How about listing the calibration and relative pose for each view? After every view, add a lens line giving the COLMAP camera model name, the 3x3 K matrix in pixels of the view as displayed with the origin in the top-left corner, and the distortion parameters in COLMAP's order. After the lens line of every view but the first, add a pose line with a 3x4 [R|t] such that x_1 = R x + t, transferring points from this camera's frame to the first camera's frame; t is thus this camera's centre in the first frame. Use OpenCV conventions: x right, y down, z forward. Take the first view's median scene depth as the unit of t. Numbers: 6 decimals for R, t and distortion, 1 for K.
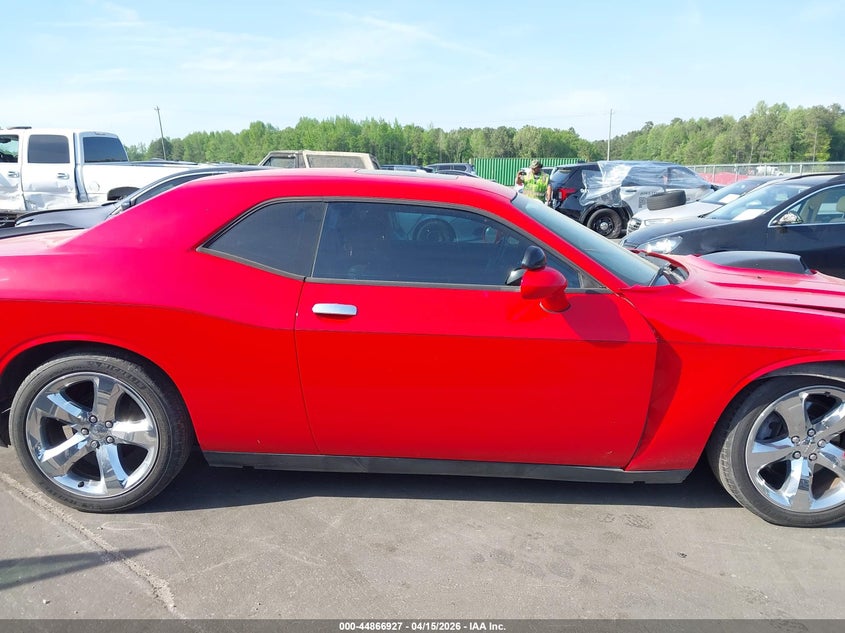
lens RADIAL K [[702.3, 0, 424.5], [0, 702.3, 318.2], [0, 0, 1]] dist [-0.007991, -0.000336]
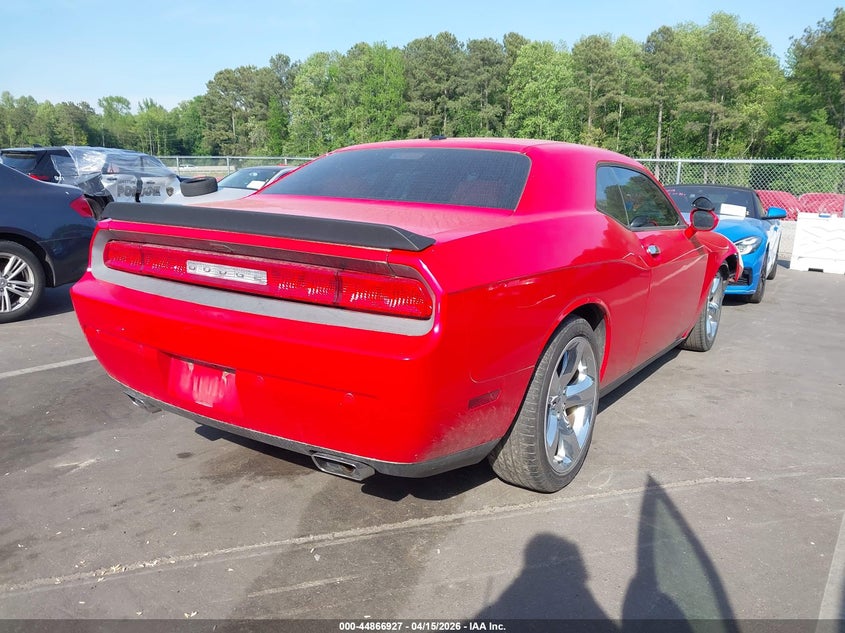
lens RADIAL K [[702.3, 0, 417.6], [0, 702.3, 319.8], [0, 0, 1]] dist [-0.007991, -0.000336]
pose [[0.520421, -0.157835, 0.839196, -0.315199], [0.151925, 0.984204, 0.090893, -0.015446], [-0.840286, 0.080192, 0.536179, 0.148256]]
